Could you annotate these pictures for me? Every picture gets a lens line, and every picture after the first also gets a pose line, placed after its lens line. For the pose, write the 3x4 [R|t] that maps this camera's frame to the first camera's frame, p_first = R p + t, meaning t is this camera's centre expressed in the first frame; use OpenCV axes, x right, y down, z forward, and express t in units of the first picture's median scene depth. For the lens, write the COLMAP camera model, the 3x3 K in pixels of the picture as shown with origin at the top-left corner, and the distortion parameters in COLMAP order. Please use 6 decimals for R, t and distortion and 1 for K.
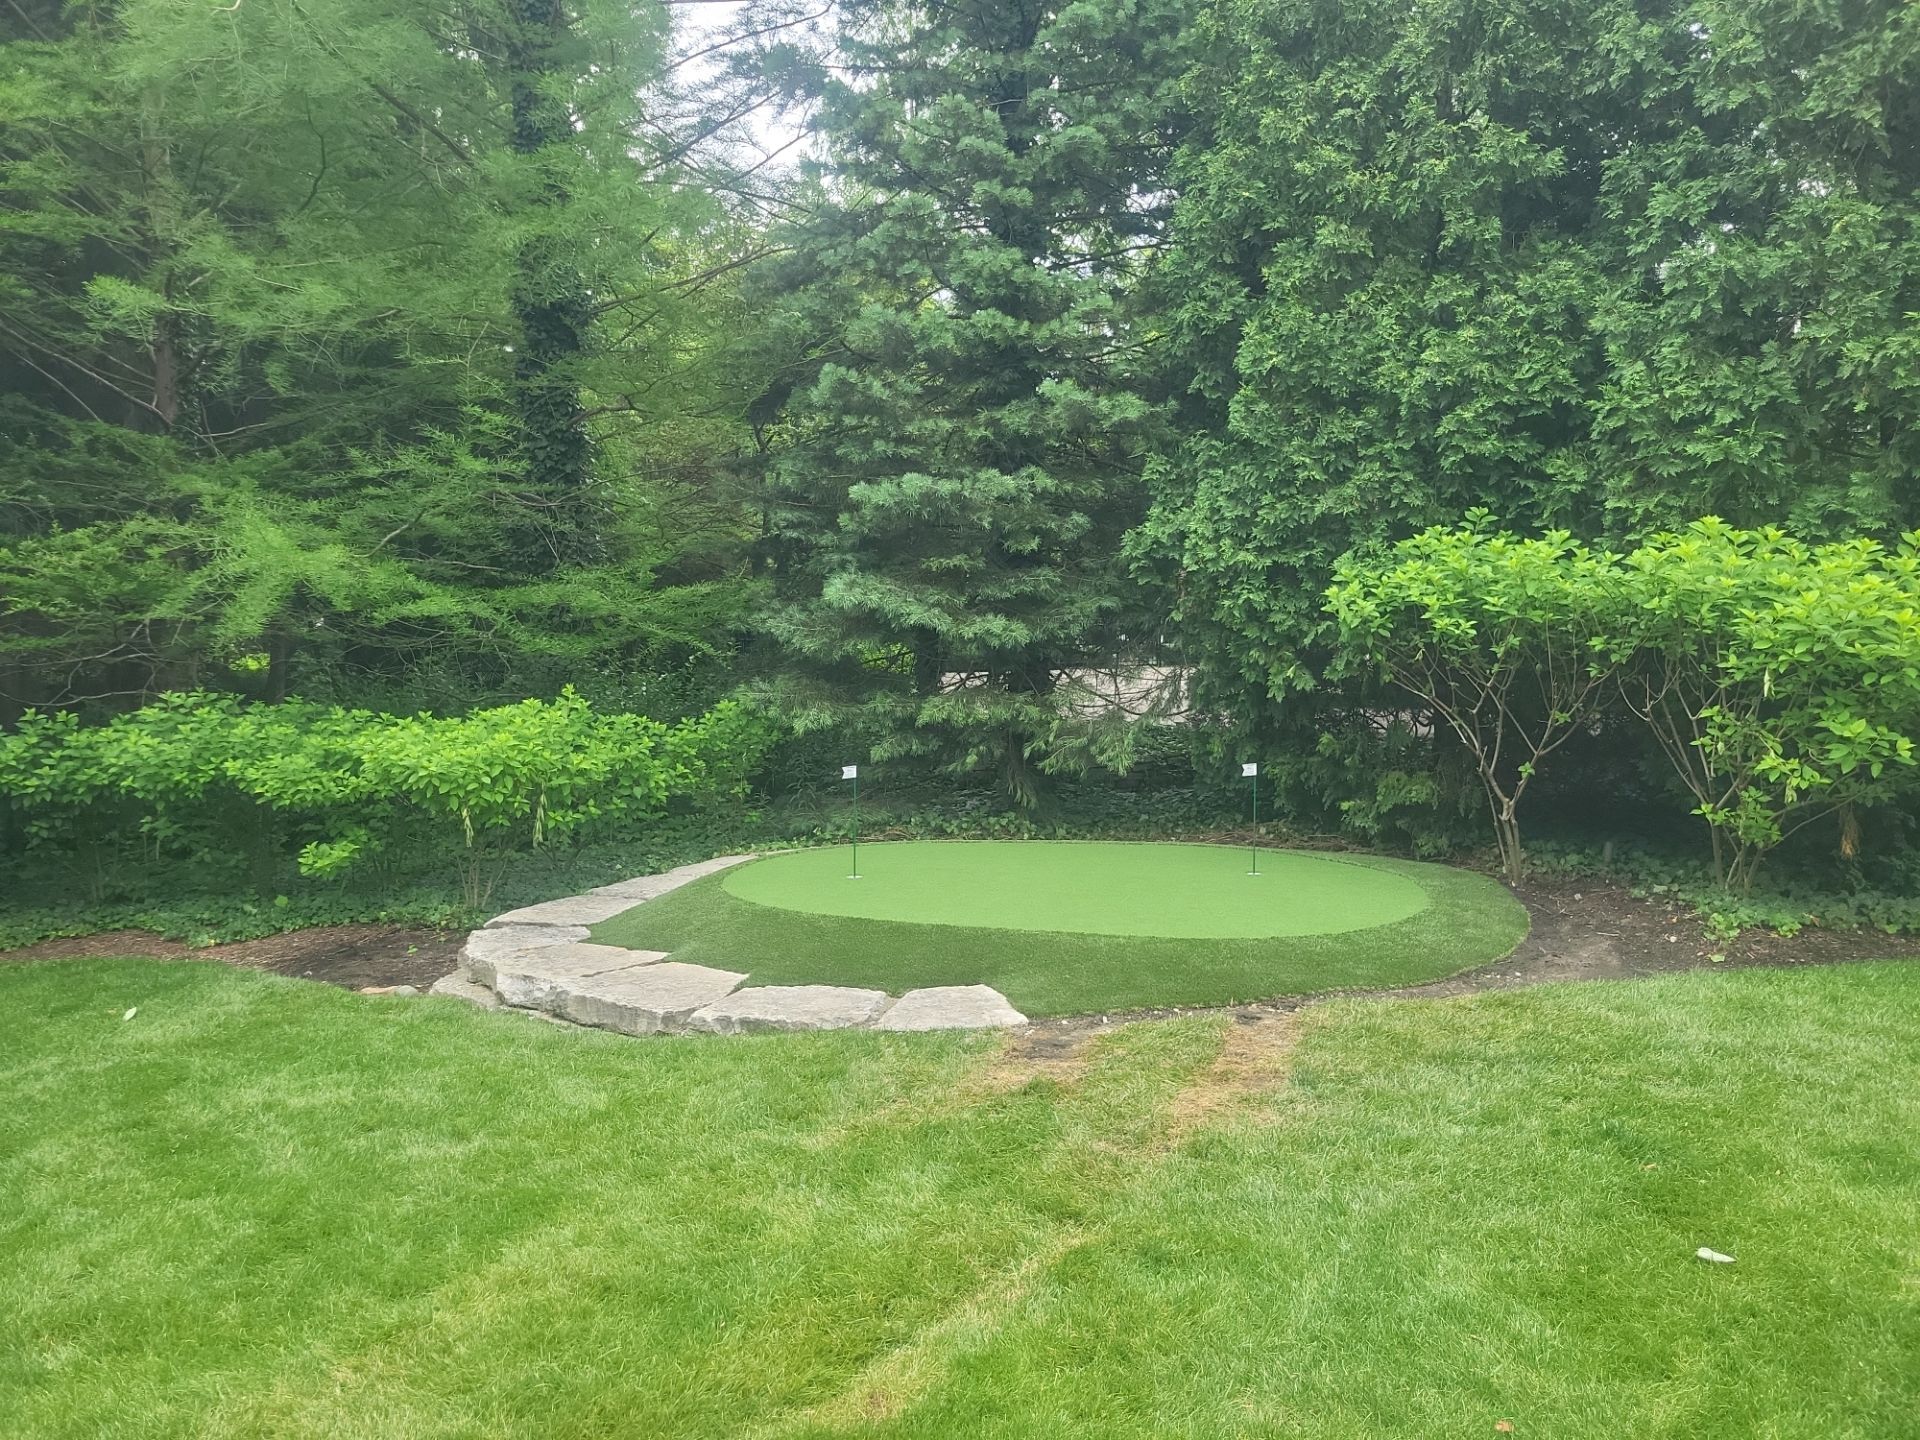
lens RADIAL K [[1532.8, 0, 960.0], [0, 1532.8, 720.0], [0, 0, 1]] dist [0.014147, 0.003032]
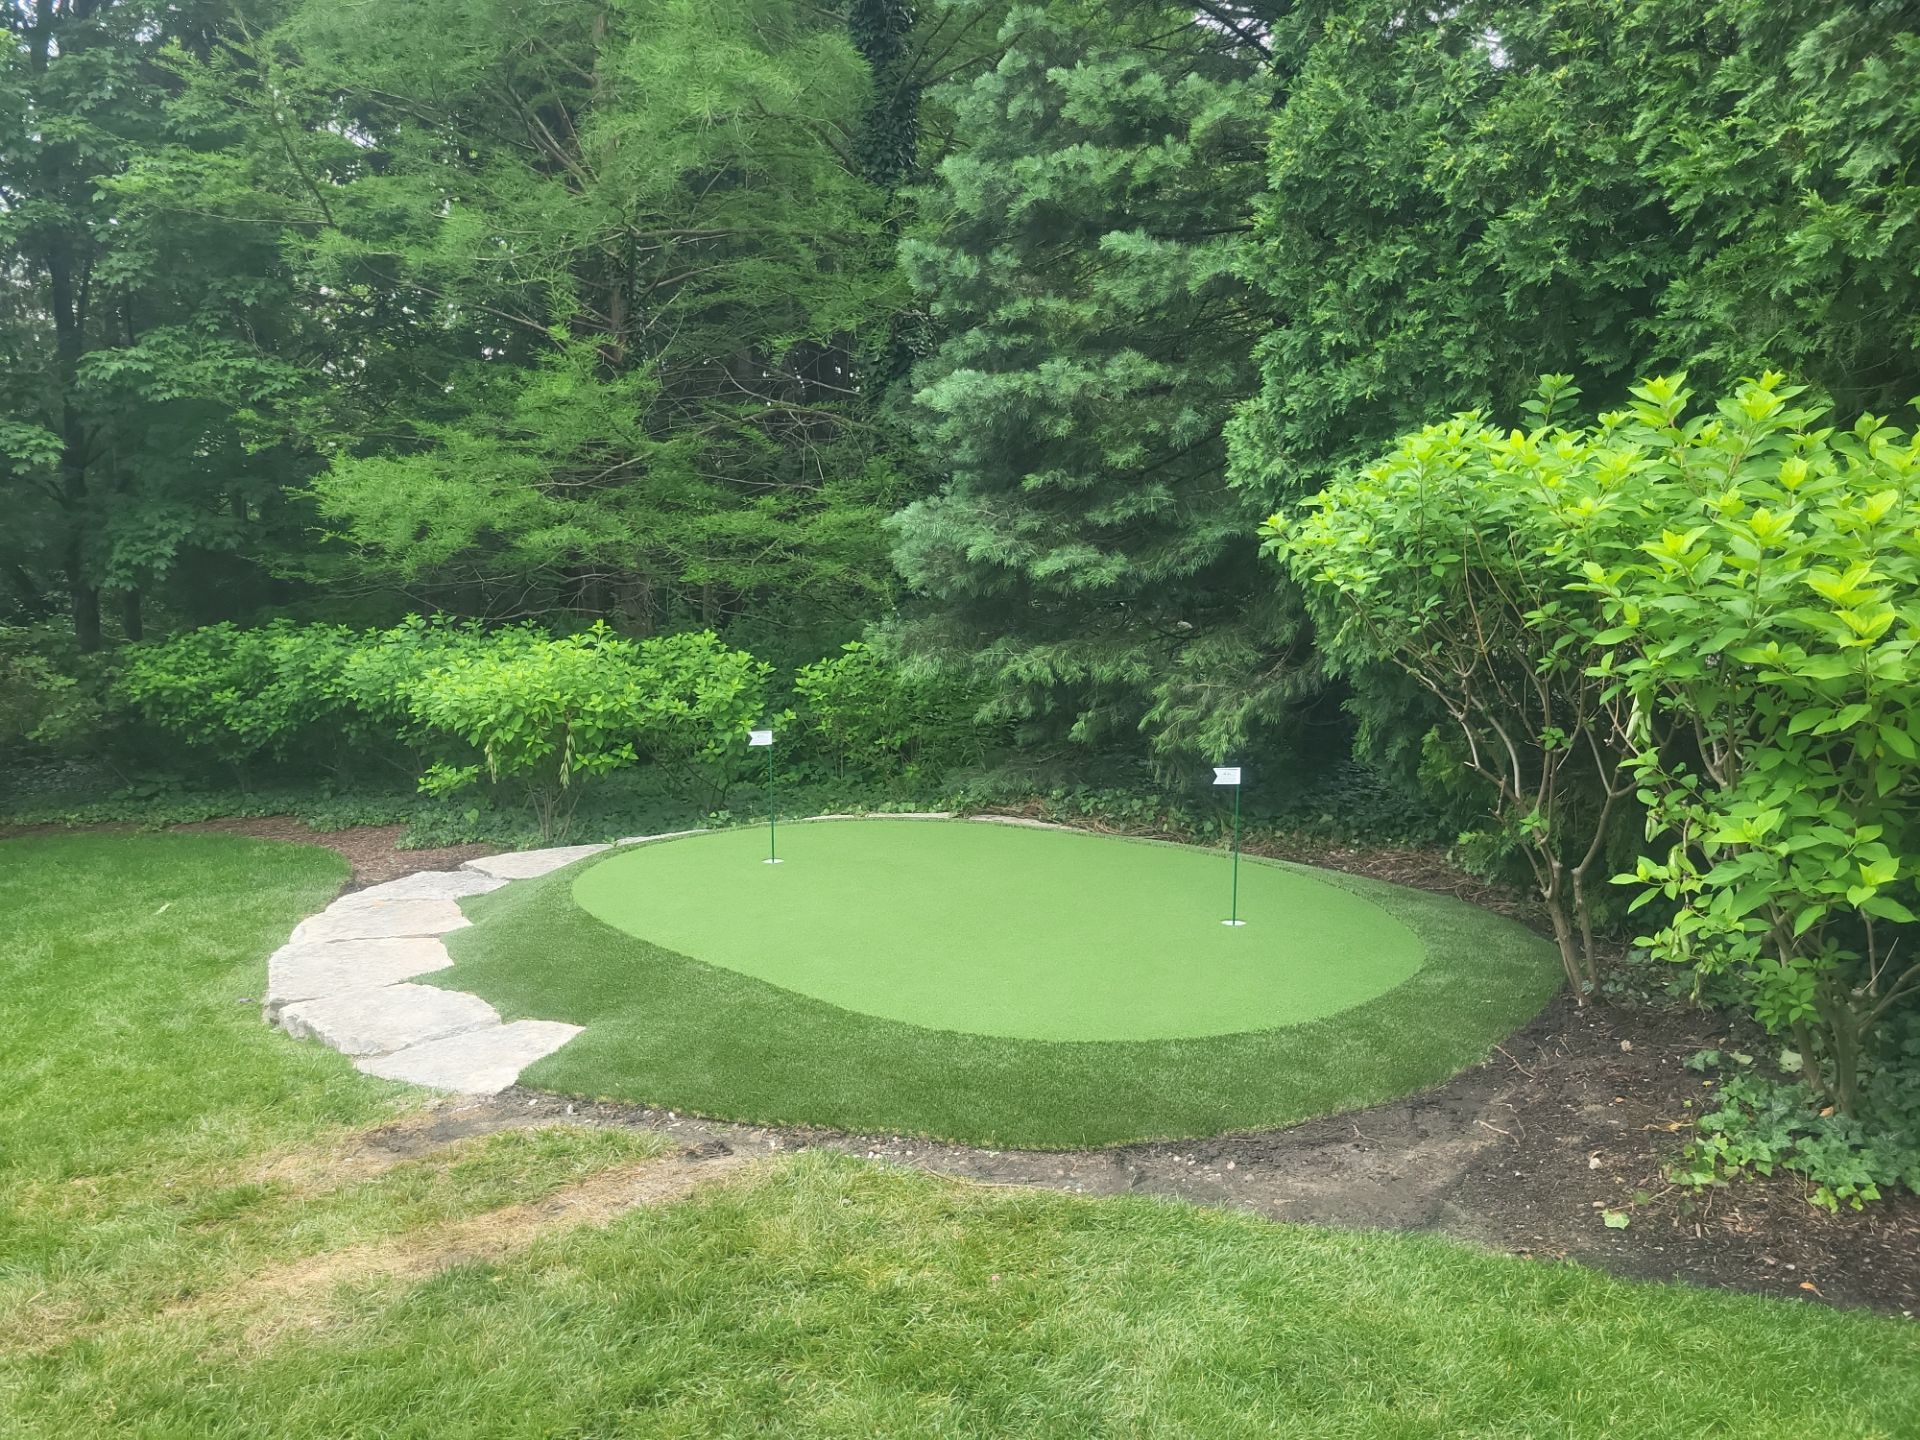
lens RADIAL K [[1532.8, 0, 960.0], [0, 1532.8, 720.0], [0, 0, 1]] dist [0.014147, 0.003032]
pose [[0.823421, 0.066864, -0.563478, 0.450796], [-0.035726, 0.997172, 0.066121, -0.031876], [0.566306, -0.034314, 0.823481, 0.339470]]
